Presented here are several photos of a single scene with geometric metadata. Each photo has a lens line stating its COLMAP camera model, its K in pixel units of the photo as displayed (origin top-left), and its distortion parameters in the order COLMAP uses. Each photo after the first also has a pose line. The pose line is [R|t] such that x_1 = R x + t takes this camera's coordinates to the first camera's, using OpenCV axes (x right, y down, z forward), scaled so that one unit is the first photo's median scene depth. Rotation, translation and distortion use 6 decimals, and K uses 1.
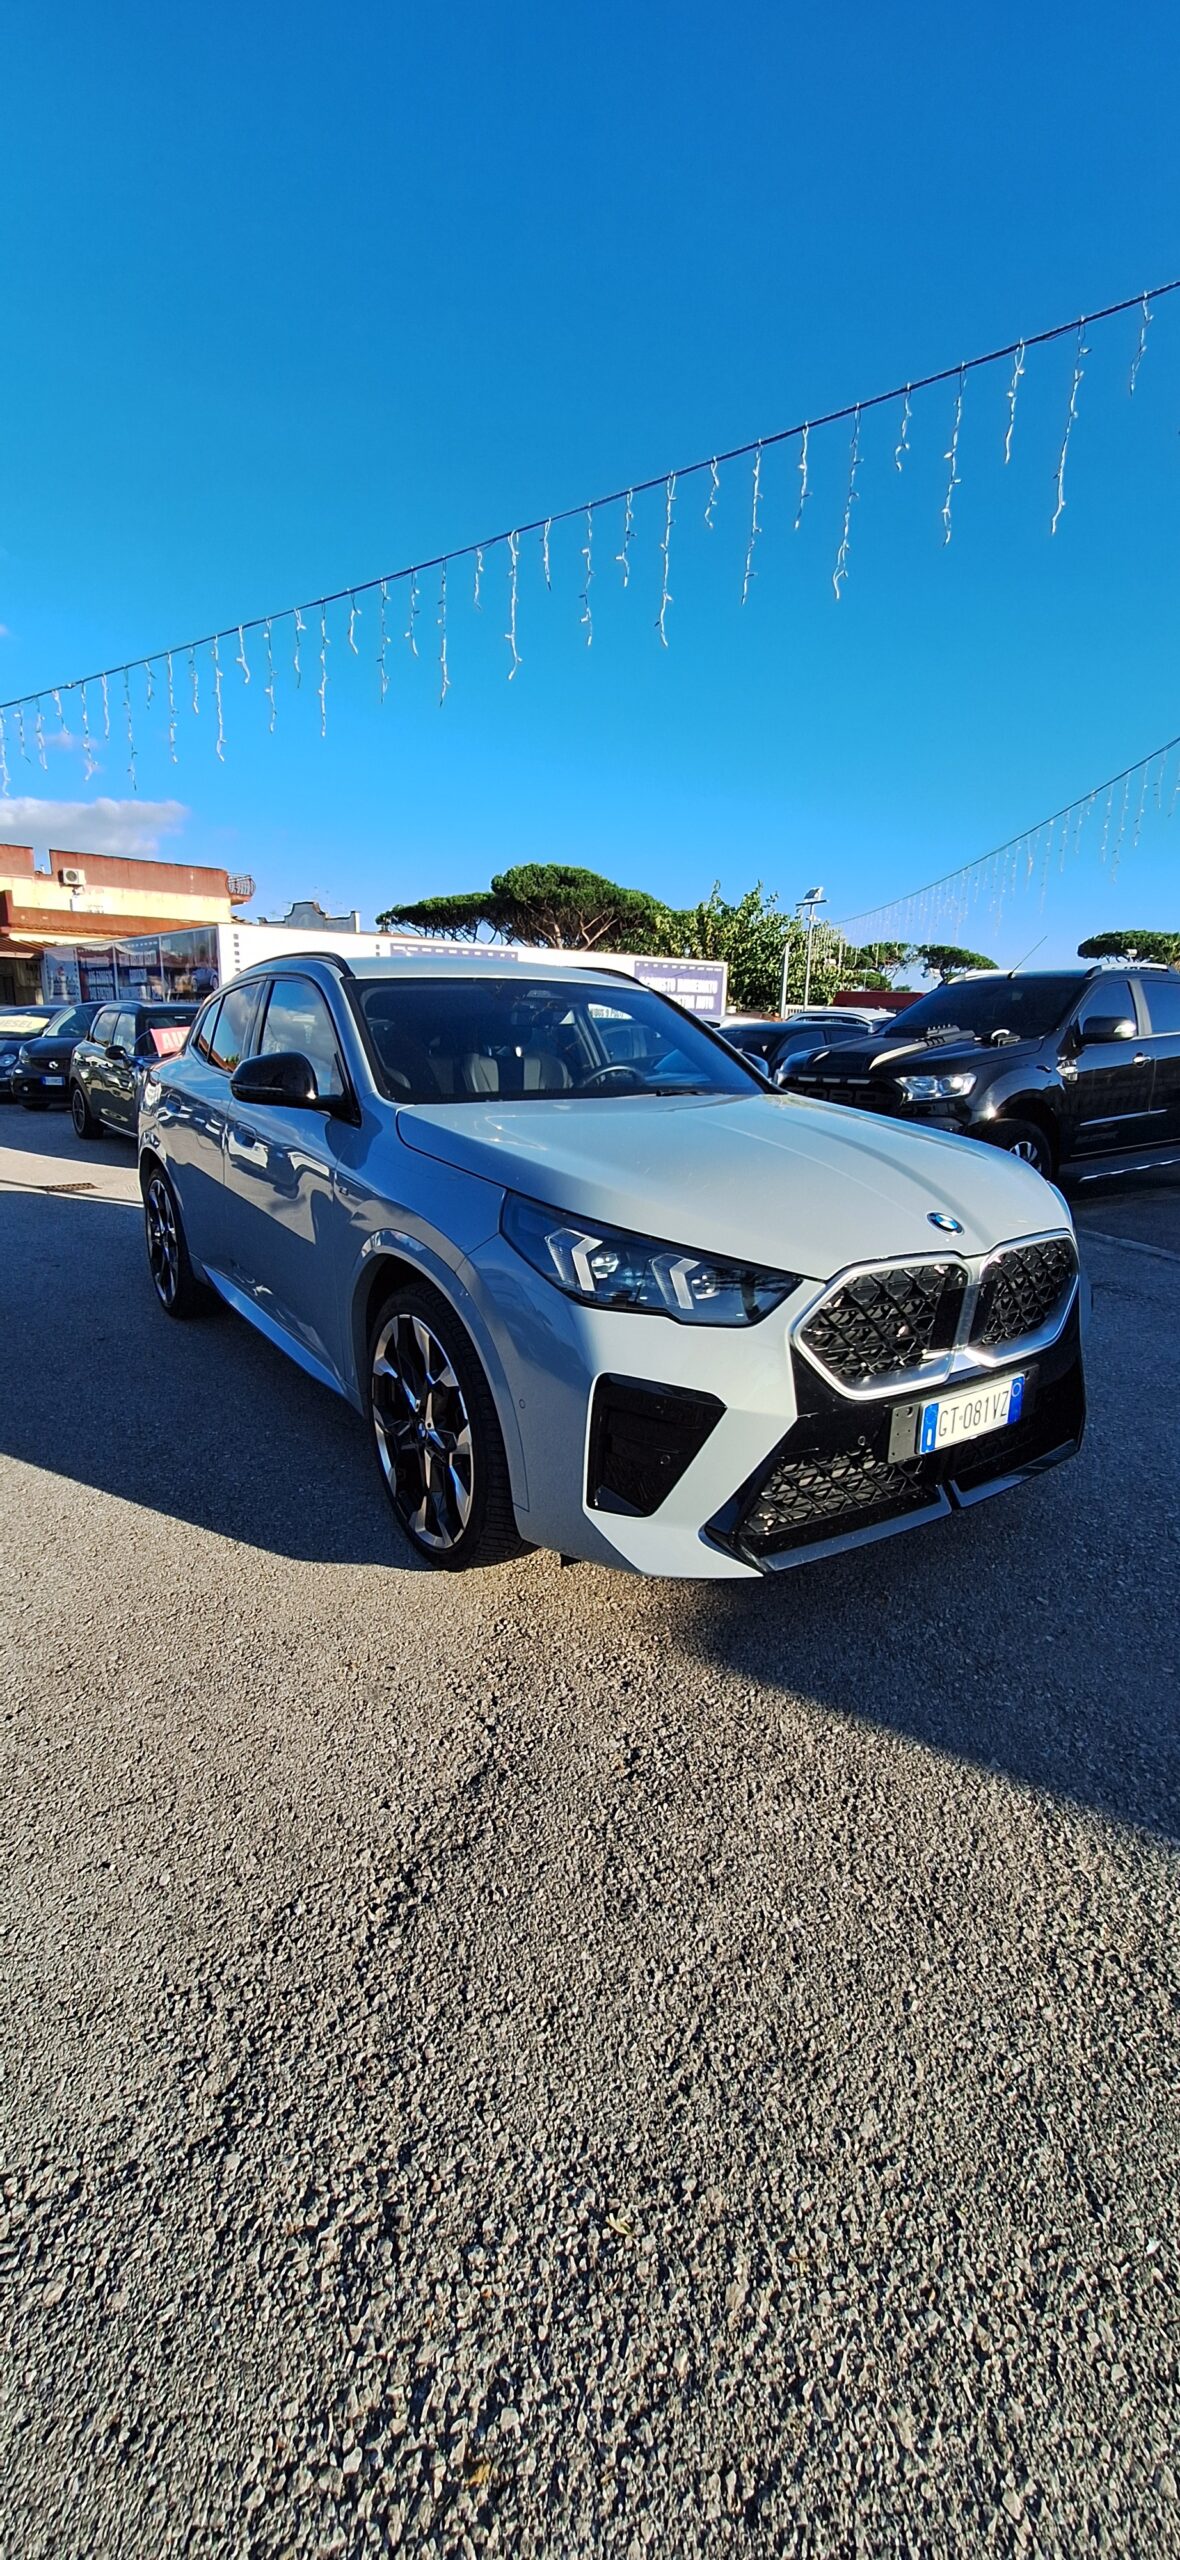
lens RADIAL K [[1023.1, 0, 582.7], [0, 1023.1, 1273.5], [0, 0, 1]] dist [-0.001062, -0.000325]
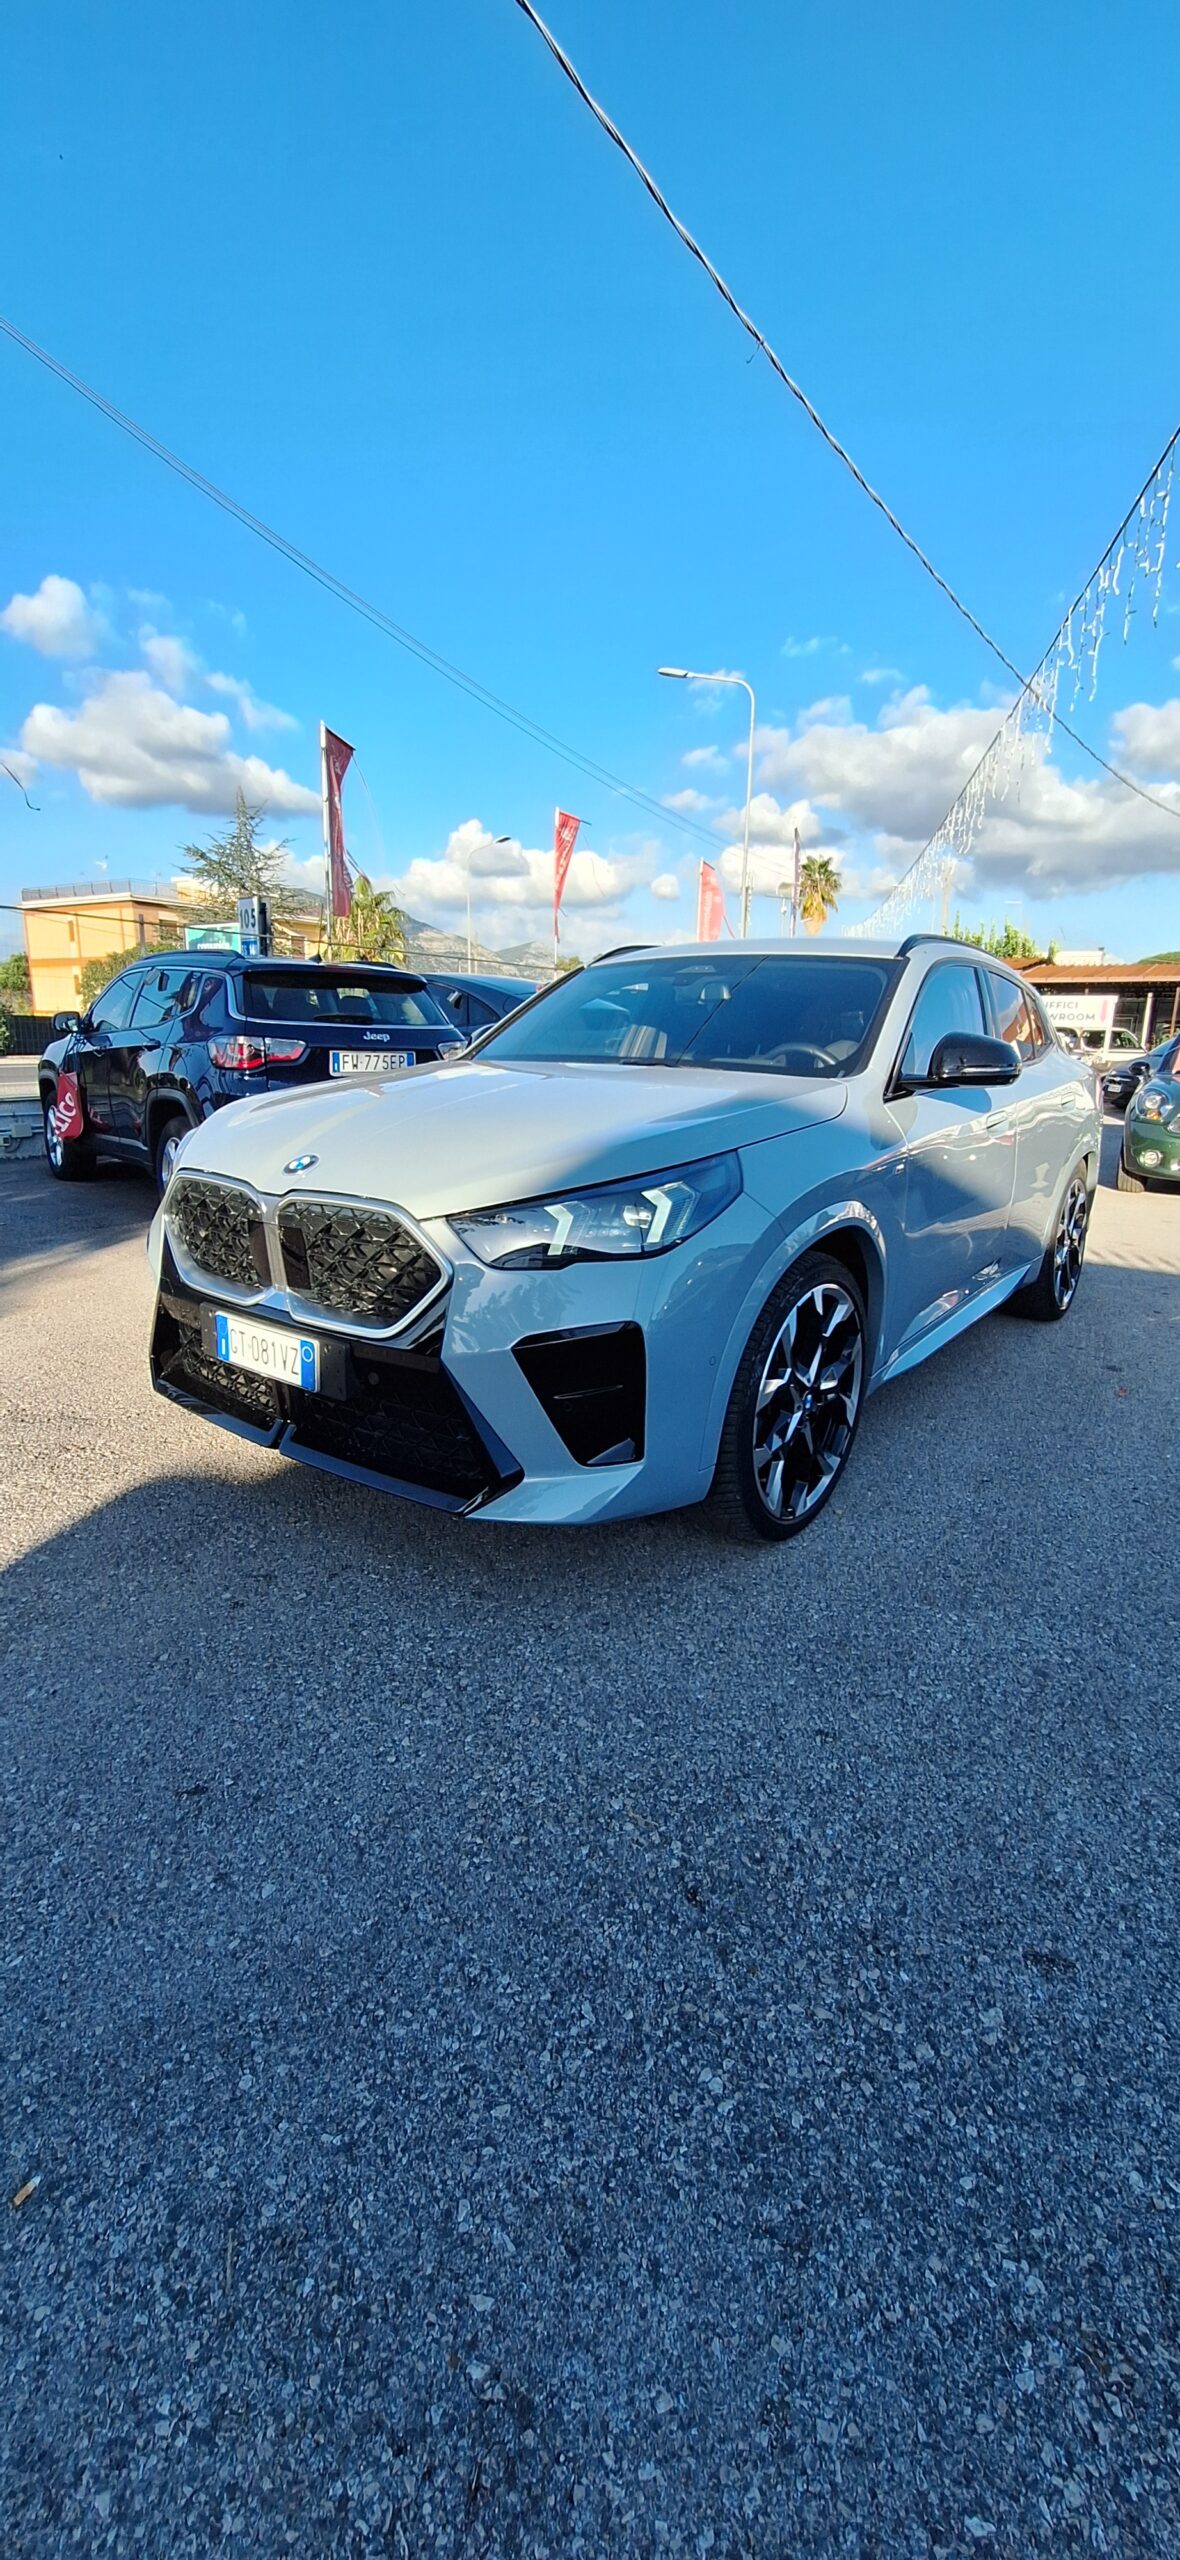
lens RADIAL K [[1021.0, 0, 590.0], [0, 1021.0, 1280.0], [0, 0, 1]] dist [0.000563, 0.000543]
pose [[0.302869, 0.213784, -0.928745, 0.644399], [-0.238627, 0.960484, 0.143272, -0.071325], [0.922674, 0.178231, 0.341915, 0.425038]]
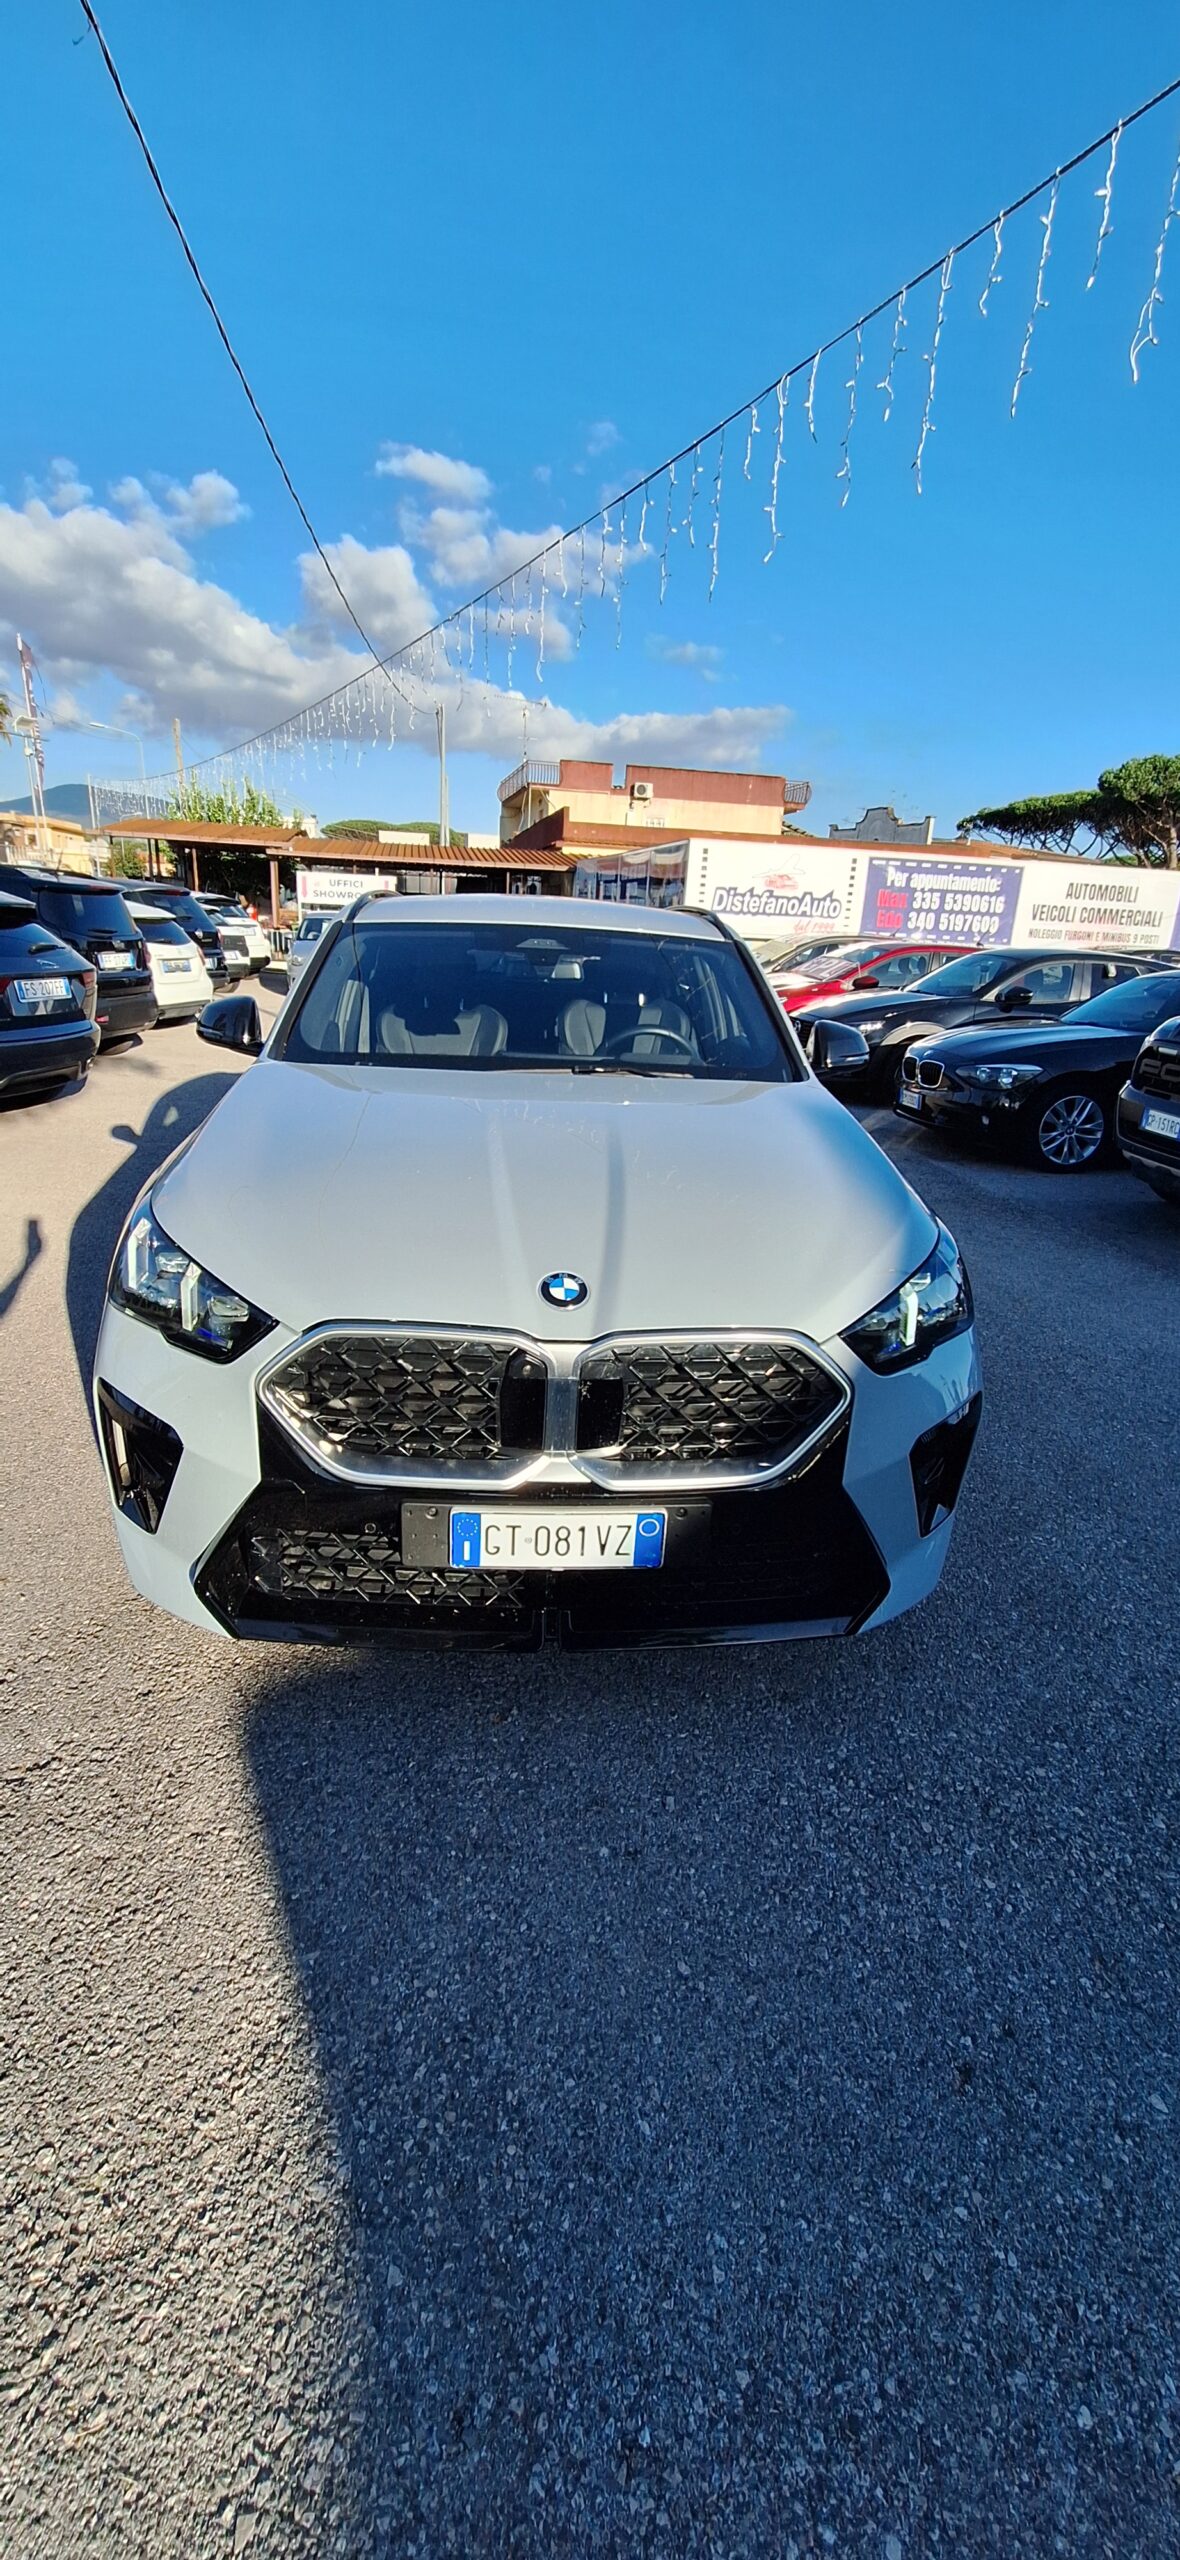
lens RADIAL K [[1021.0, 0, 590.0], [0, 1021.0, 1280.0], [0, 0, 1]] dist [0.000563, 0.000543]
pose [[0.858045, 0.196276, -0.474589, 0.331689], [-0.154512, 0.979934, 0.125916, -0.071918], [0.489780, -0.034712, 0.871155, 0.153850]]
